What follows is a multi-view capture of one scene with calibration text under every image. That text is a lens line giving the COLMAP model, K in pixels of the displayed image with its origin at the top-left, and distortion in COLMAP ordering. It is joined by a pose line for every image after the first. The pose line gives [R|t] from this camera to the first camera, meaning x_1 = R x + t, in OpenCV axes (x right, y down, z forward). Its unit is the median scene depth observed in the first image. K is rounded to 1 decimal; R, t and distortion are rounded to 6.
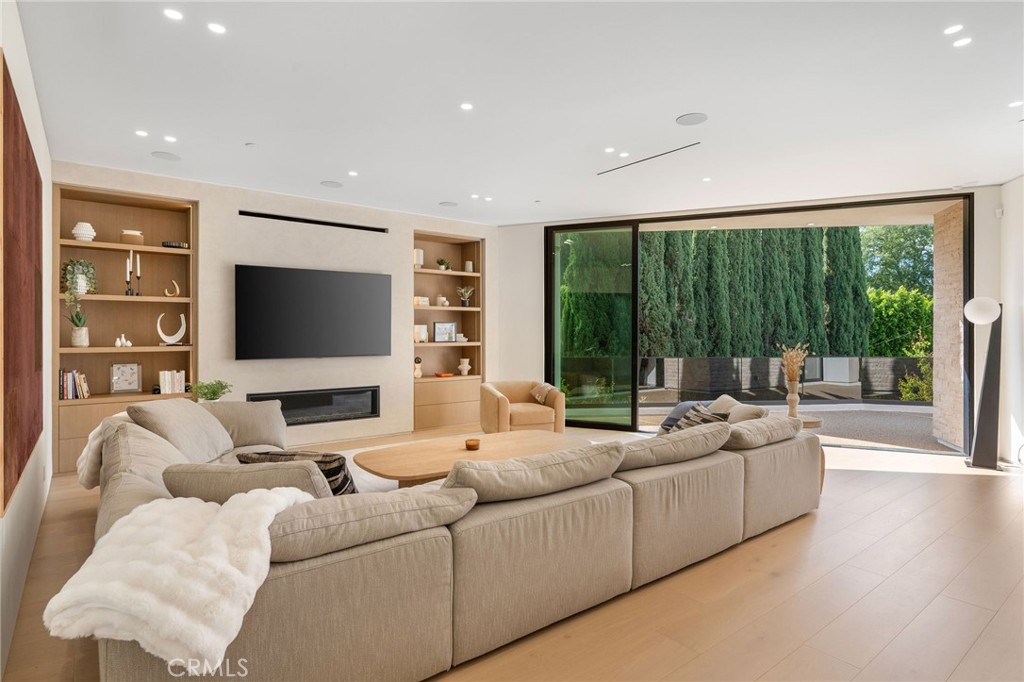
lens RADIAL K [[547.2, 0, 511.4], [0, 547.2, 342.2], [0, 0, 1]] dist [0.001626, 0.000769]
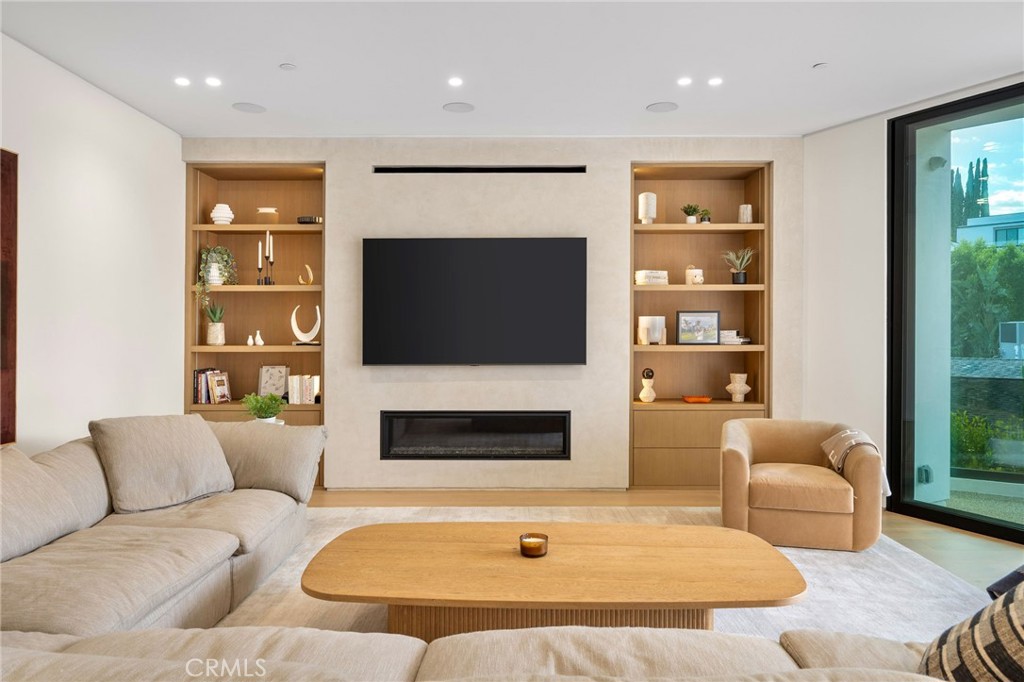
lens RADIAL K [[701.8, 0, 512.2], [0, 701.8, 336.1], [0, 0, 1]] dist [-0.009059, 0.000115]
pose [[0.782881, 0.007243, -0.622129, 0.209885], [-0.010259, 0.999947, -0.001267, -0.006727], [0.622087, 0.007374, 0.782914, 0.299201]]
